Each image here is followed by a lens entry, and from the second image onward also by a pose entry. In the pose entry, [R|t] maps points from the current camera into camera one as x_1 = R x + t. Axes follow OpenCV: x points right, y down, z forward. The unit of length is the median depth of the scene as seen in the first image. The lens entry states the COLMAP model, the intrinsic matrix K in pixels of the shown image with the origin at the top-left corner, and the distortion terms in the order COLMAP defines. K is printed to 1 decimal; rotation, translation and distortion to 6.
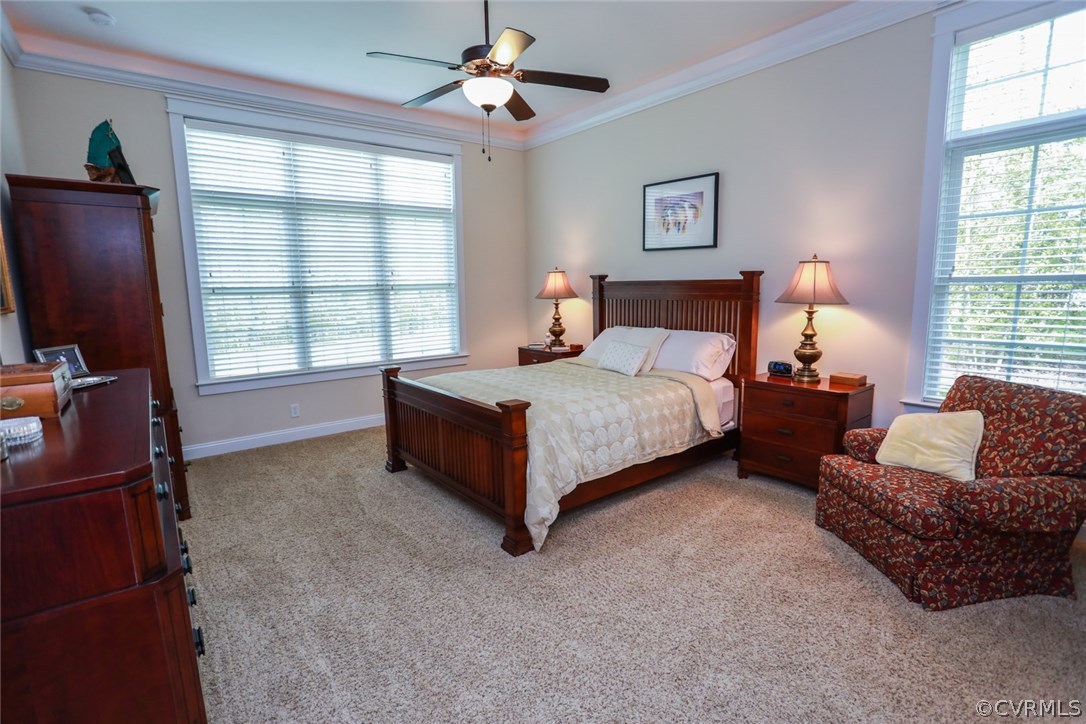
lens RADIAL K [[525.4, 0, 544.8], [0, 525.4, 370.4], [0, 0, 1]] dist [-0.068206, 0.027461]
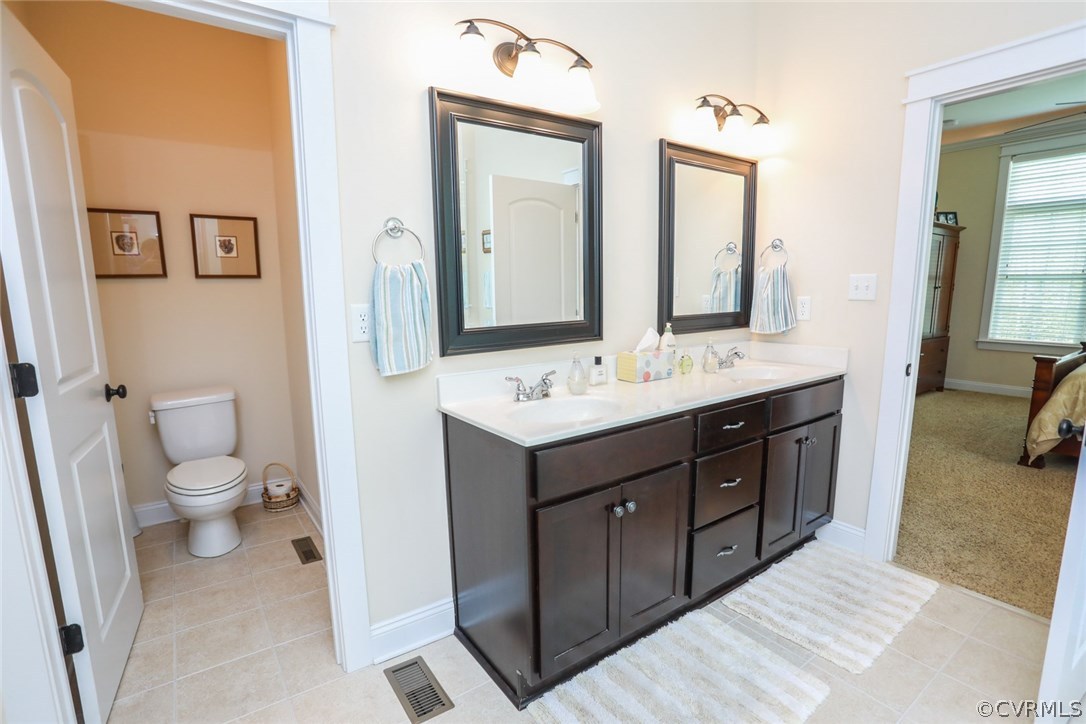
lens RADIAL K [[525.4, 0, 544.8], [0, 525.4, 370.4], [0, 0, 1]] dist [-0.068206, 0.027461]
pose [[-0.052743, 0.175433, -0.983078, 0.831705], [-0.148330, 0.972151, 0.181441, 0.030274], [0.987530, 0.155390, -0.025252, -0.178807]]
